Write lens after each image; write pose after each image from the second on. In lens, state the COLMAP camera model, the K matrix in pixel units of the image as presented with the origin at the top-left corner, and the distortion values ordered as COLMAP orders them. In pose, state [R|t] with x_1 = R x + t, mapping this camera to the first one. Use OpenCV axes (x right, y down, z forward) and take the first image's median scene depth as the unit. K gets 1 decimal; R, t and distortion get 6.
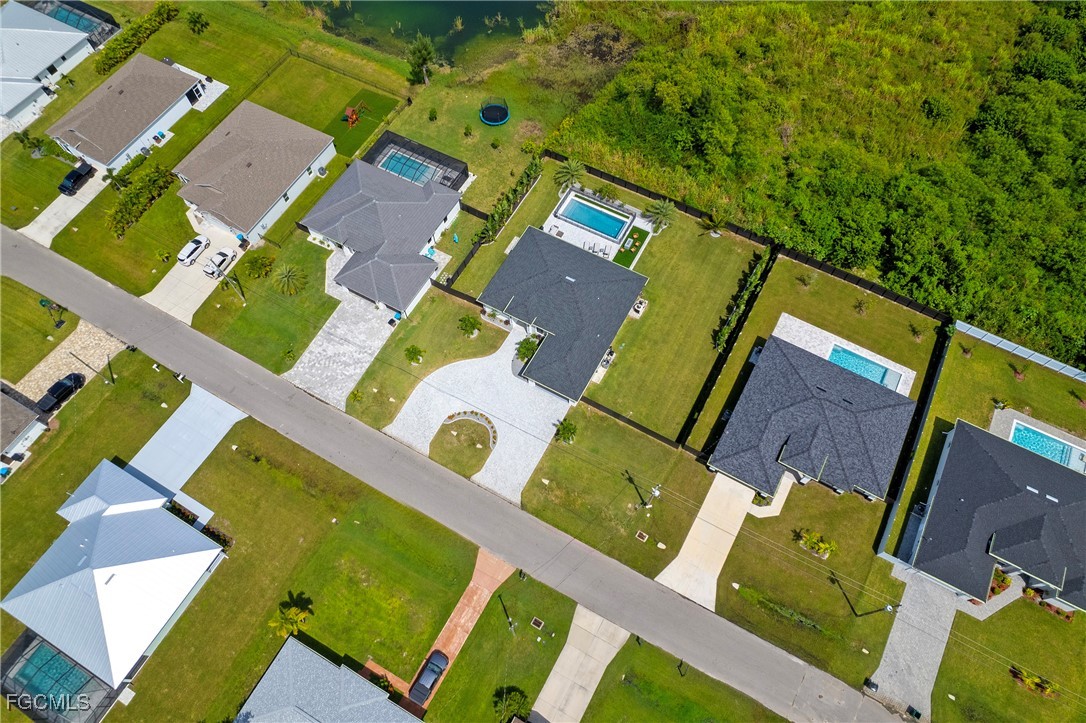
lens RADIAL K [[690.4, 0, 552.7], [0, 690.4, 369.8], [0, 0, 1]] dist [-0.070438, 0.064489]
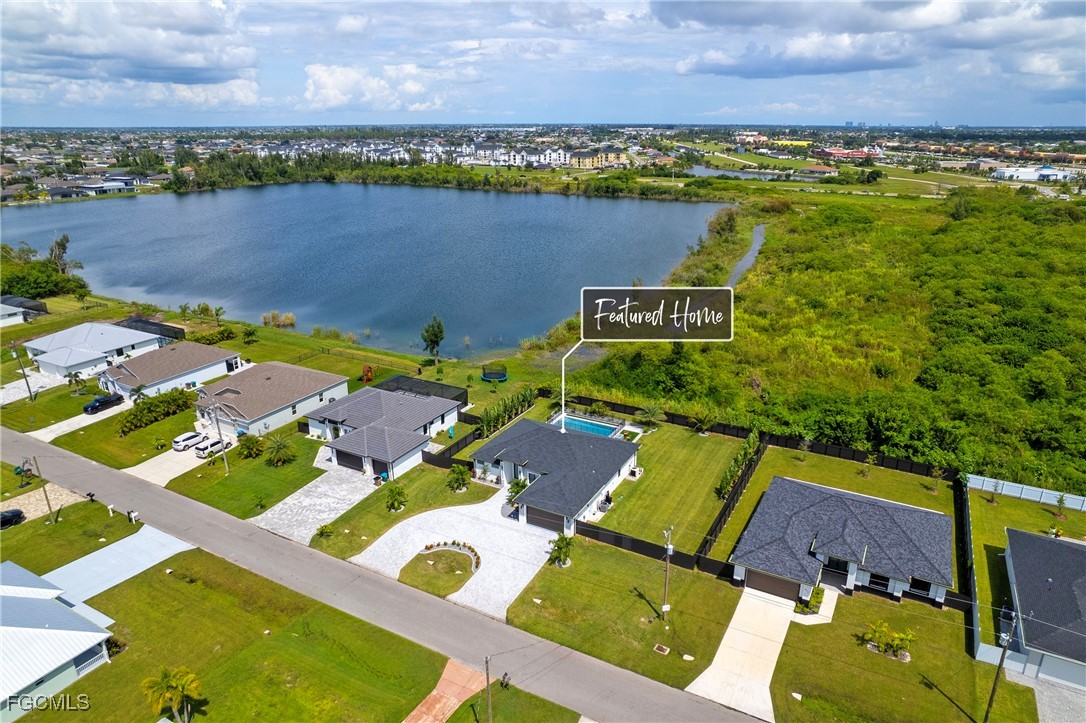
lens RADIAL K [[690.4, 0, 552.7], [0, 690.4, 369.8], [0, 0, 1]] dist [-0.070438, 0.064489]
pose [[0.999951, -0.005888, 0.007987, 0.003077], [0.009760, 0.728537, -0.684937, 0.488238], [-0.001786, 0.684981, 0.728559, 0.206664]]
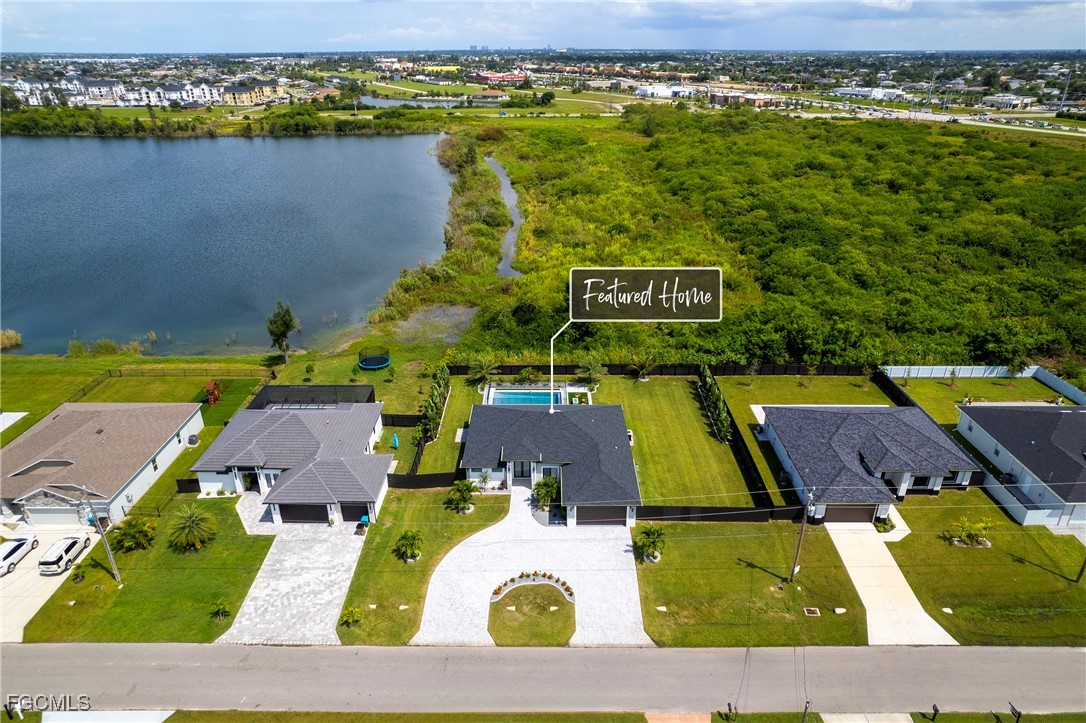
lens RADIAL K [[690.4, 0, 552.7], [0, 690.4, 369.8], [0, 0, 1]] dist [-0.070438, 0.064489]
pose [[0.878160, -0.209405, 0.430097, -0.342844], [0.429219, 0.741875, -0.515163, 0.278269], [-0.211201, 0.637001, 0.741366, 0.316355]]
